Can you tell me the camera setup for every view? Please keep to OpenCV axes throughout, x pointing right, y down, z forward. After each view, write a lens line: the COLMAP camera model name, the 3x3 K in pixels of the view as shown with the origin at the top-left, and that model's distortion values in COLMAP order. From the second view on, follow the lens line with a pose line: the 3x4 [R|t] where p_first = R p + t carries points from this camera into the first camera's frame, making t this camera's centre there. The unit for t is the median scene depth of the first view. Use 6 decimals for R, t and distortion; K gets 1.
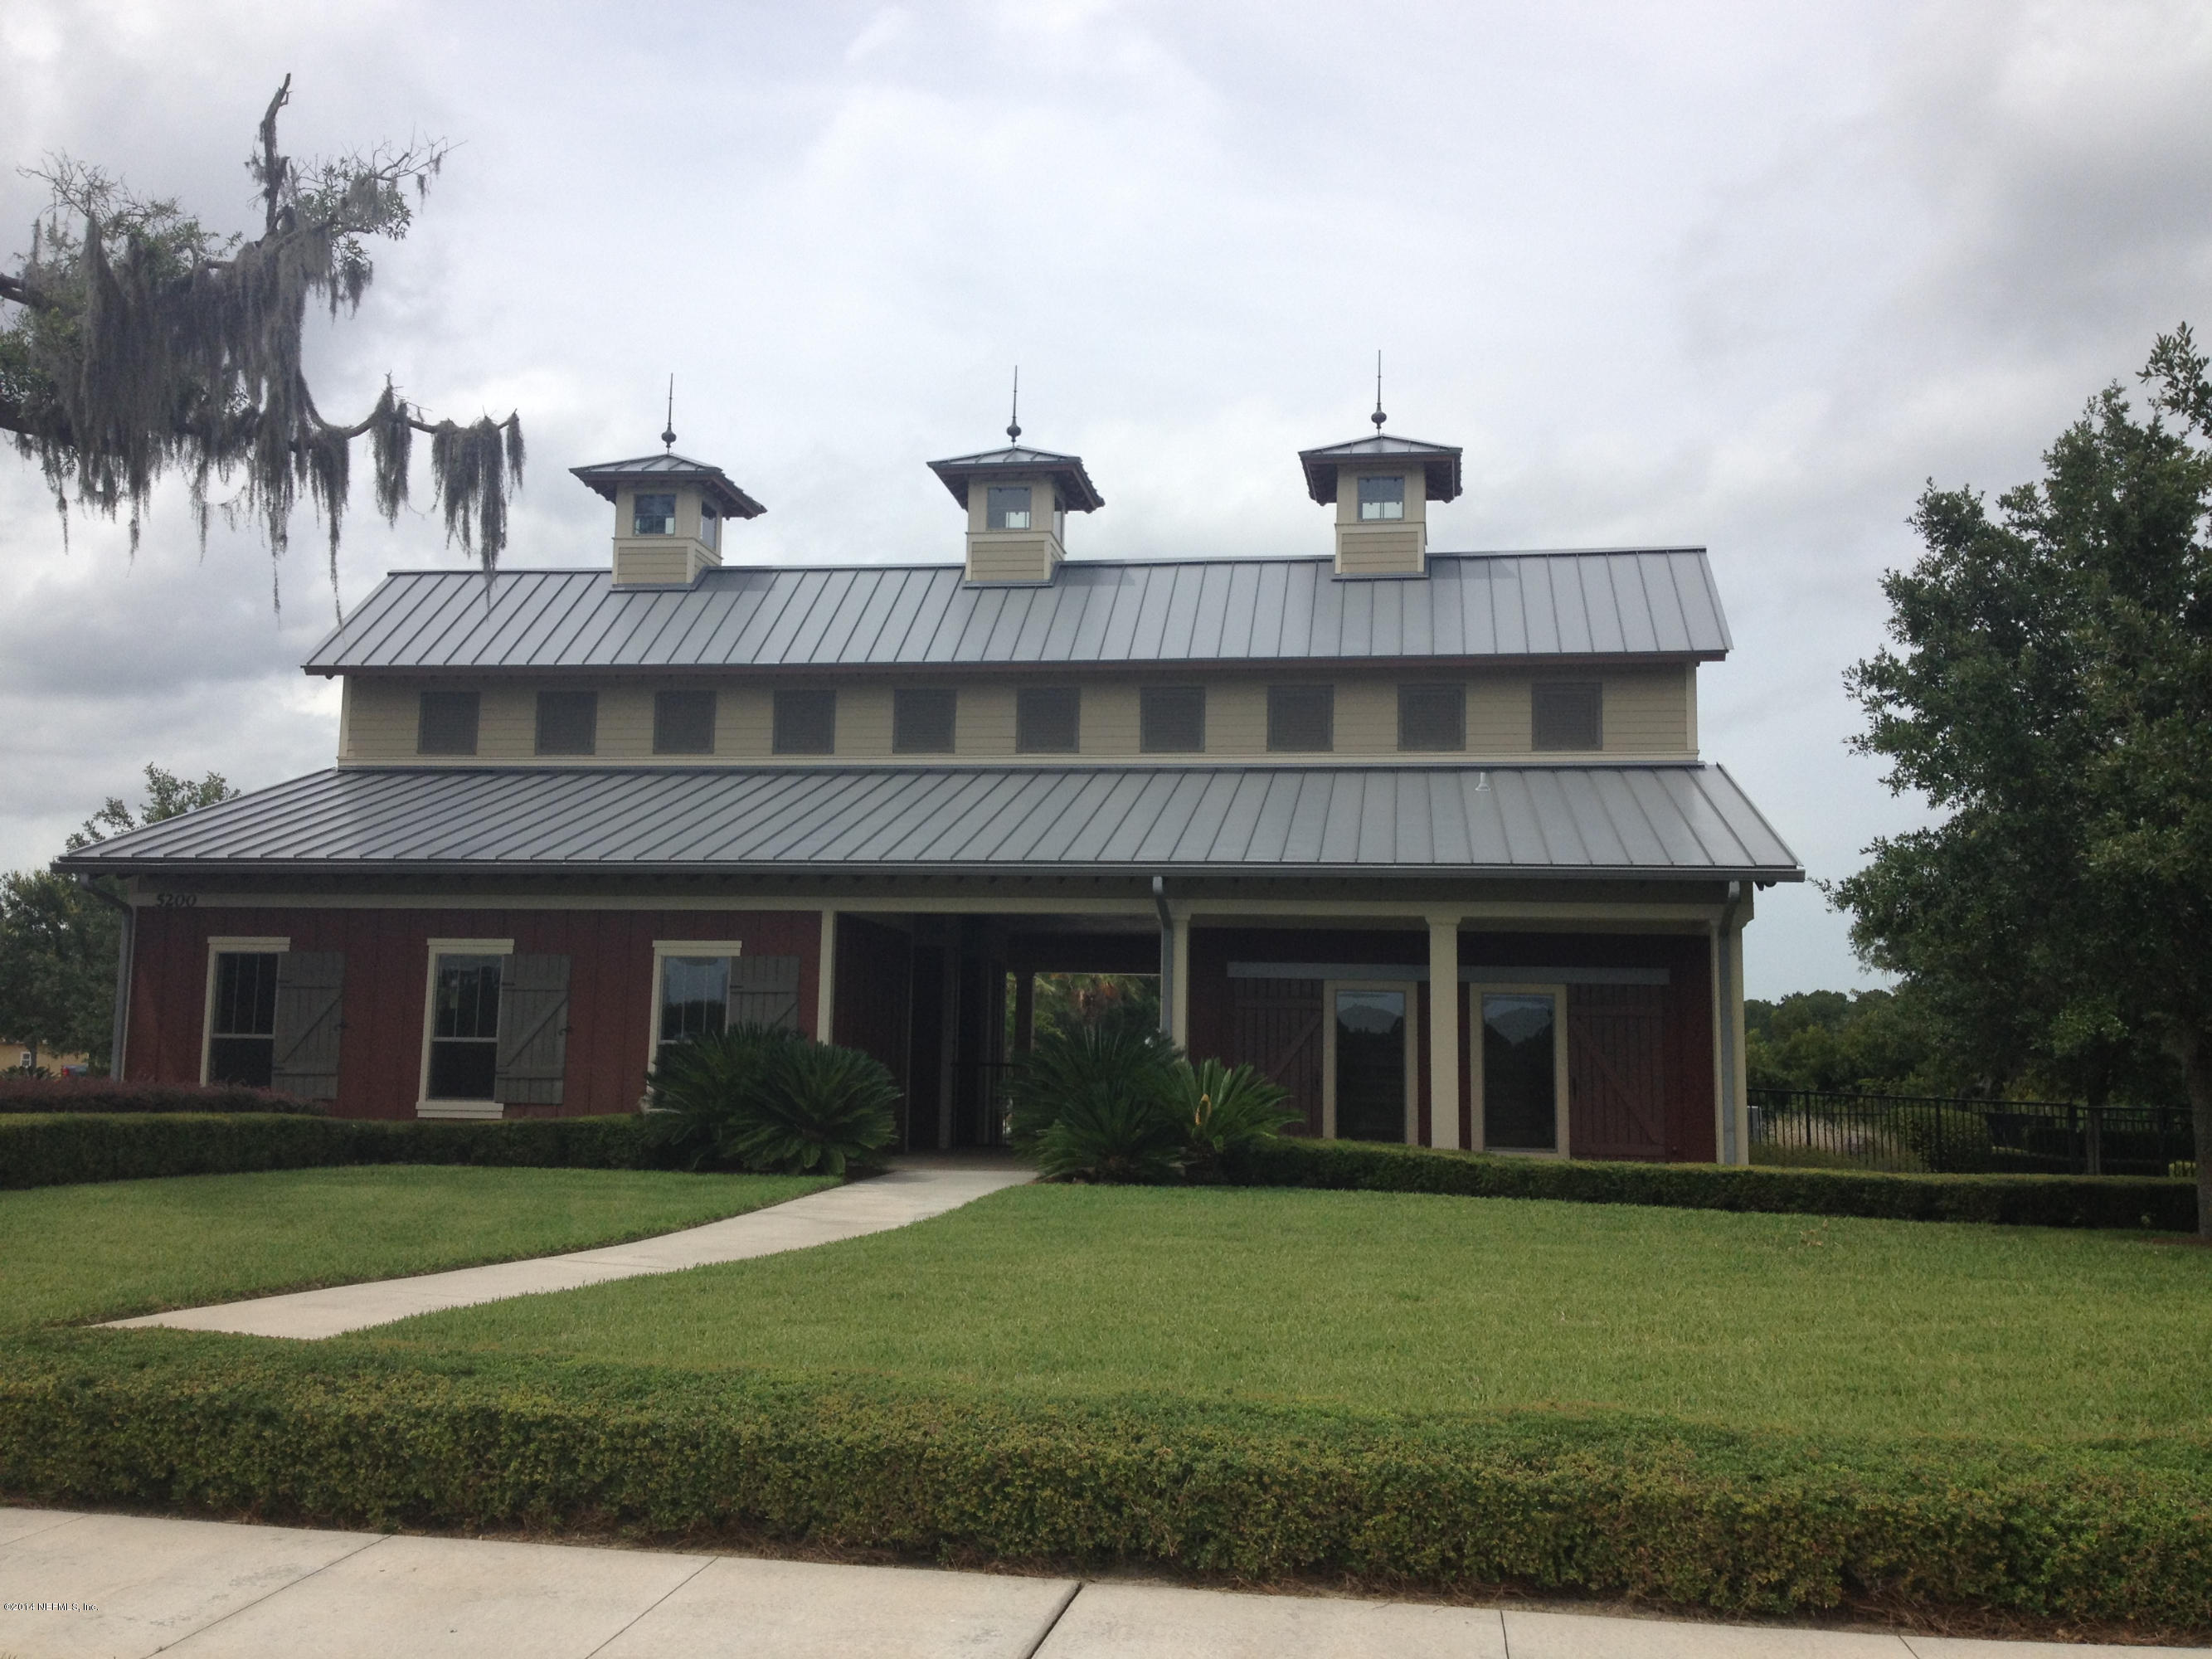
lens RADIAL K [[2224.8, 0, 1105.5], [0, 2224.8, 842.7], [0, 0, 1]] dist [0.170820, -0.430125]
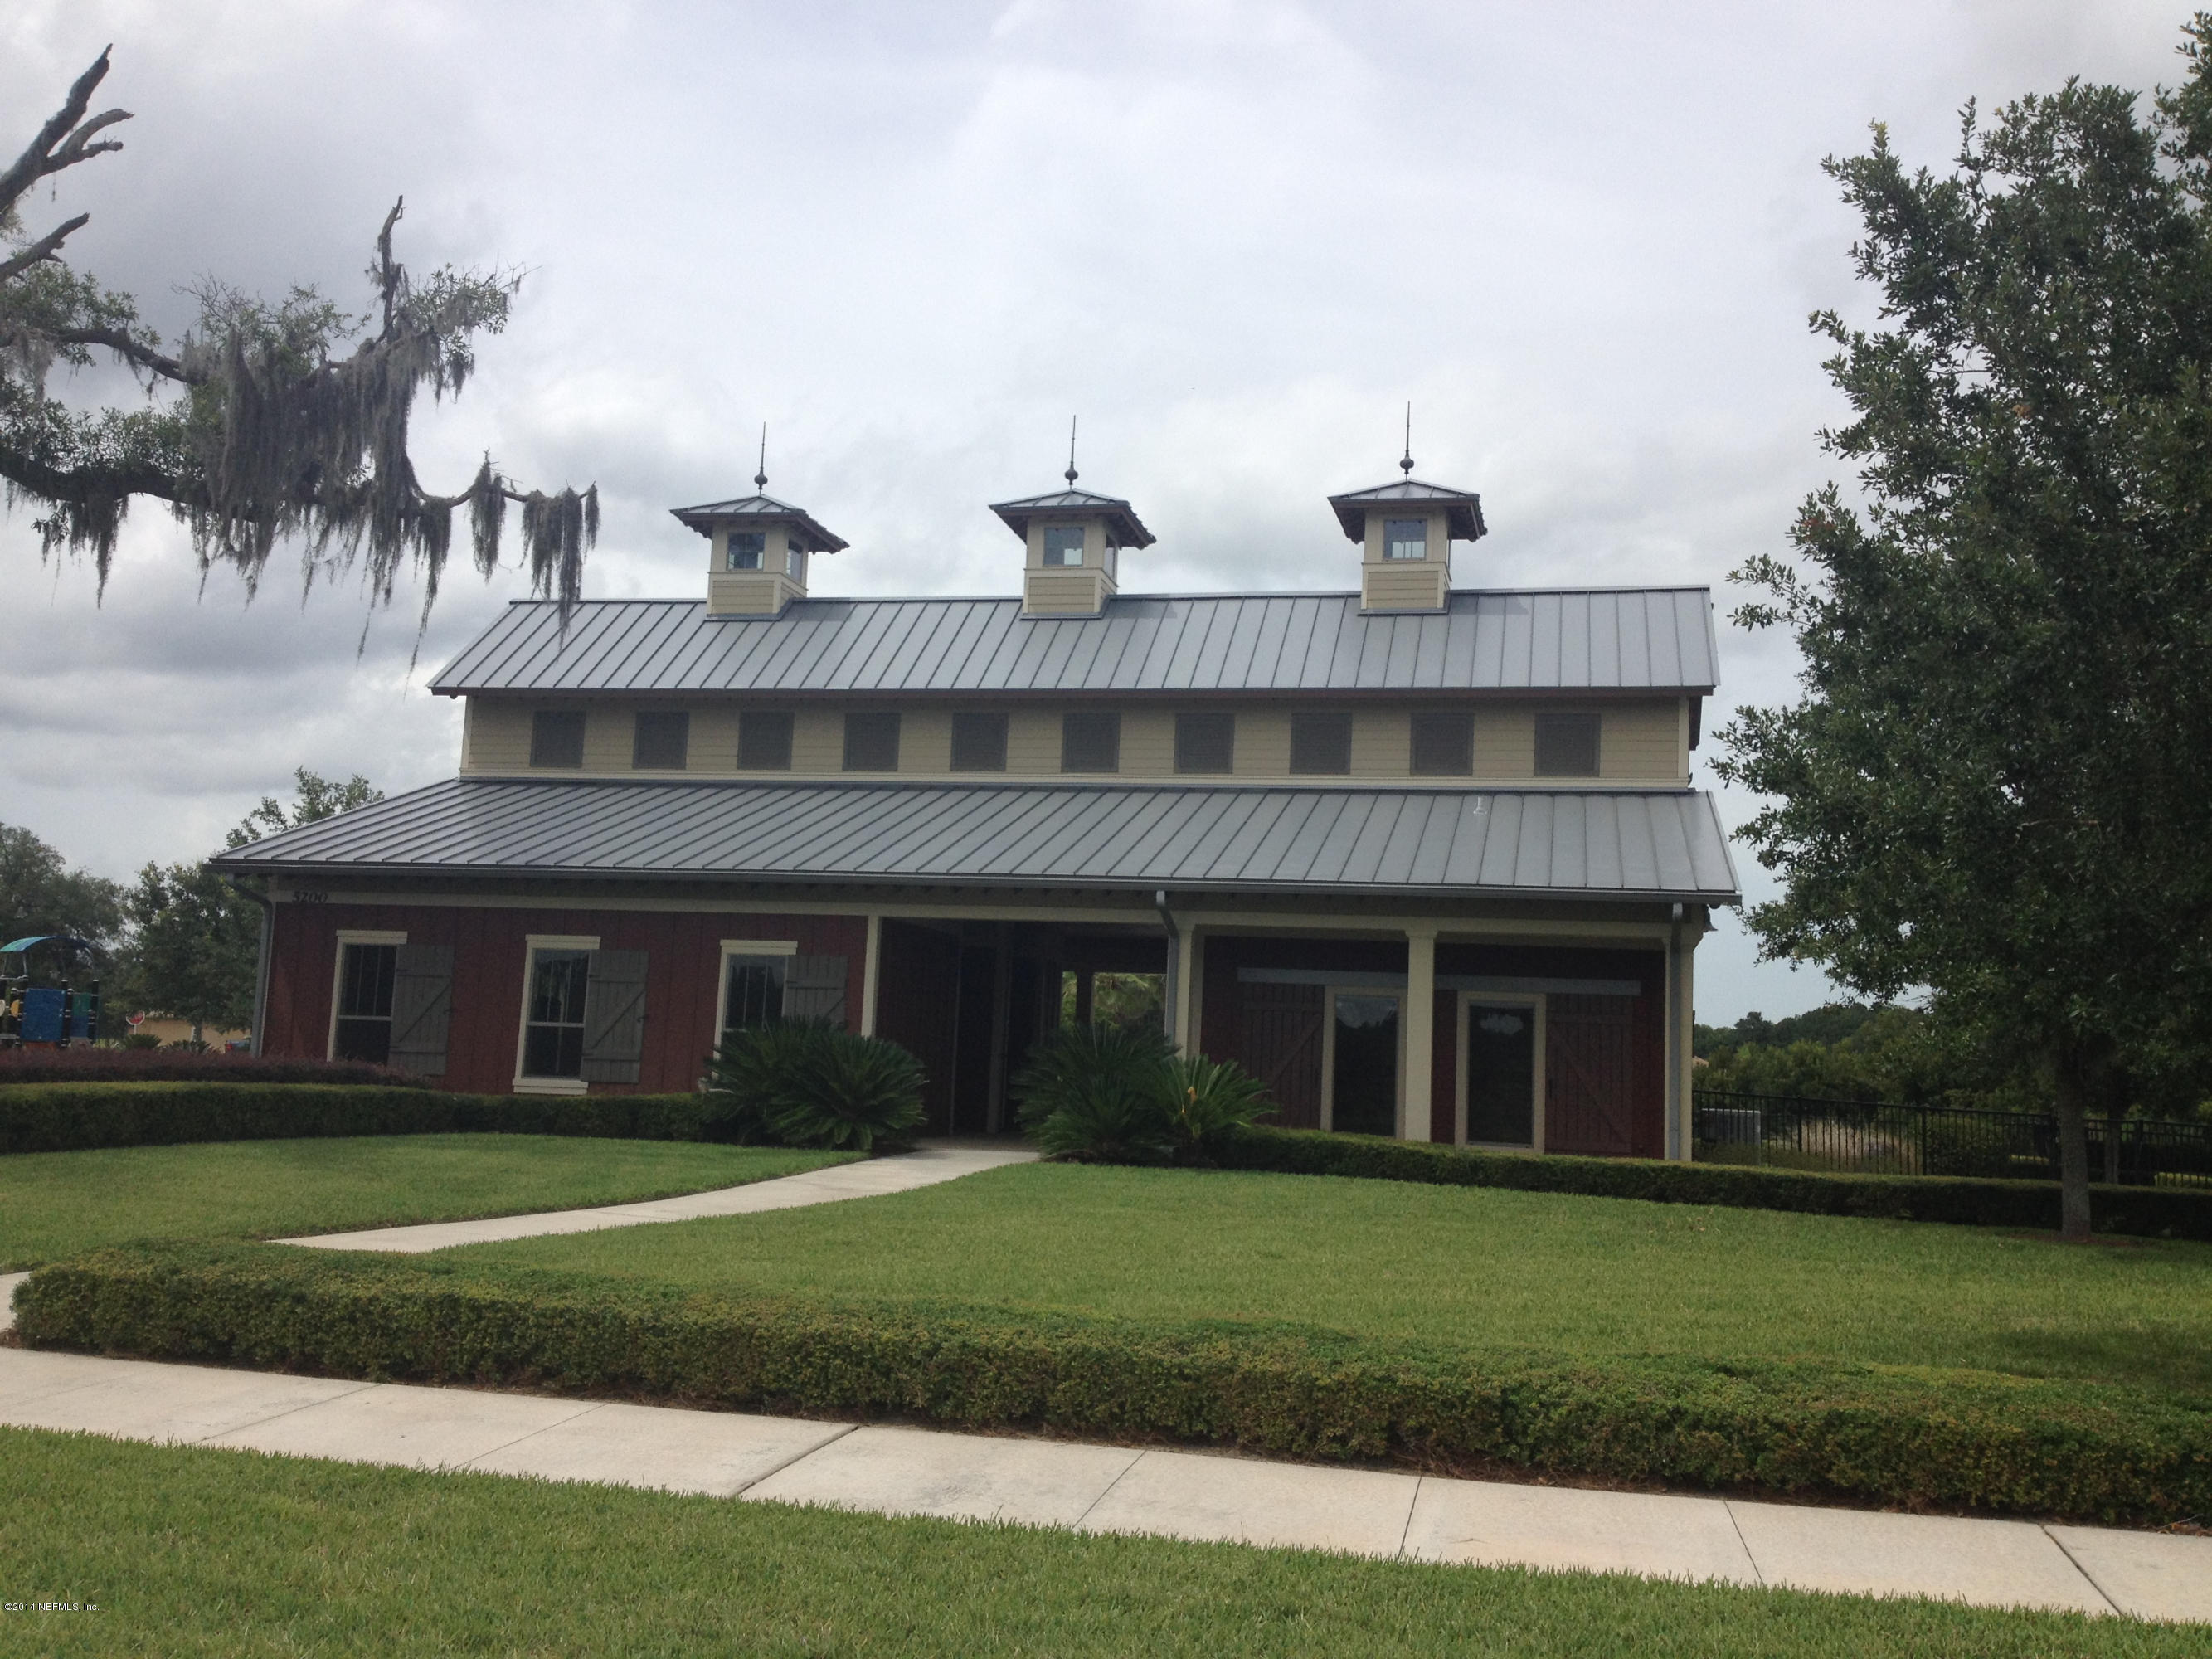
lens RADIAL K [[2233.7, 0, 1097.6], [0, 2233.7, 821.7], [0, 0, 1]] dist [0.203512, -0.543290]
pose [[0.997303, 0.012733, -0.072282, 0.075396], [-0.013175, 0.999897, -0.005649, -0.013021], [0.072202, 0.006587, 0.997368, -0.125959]]
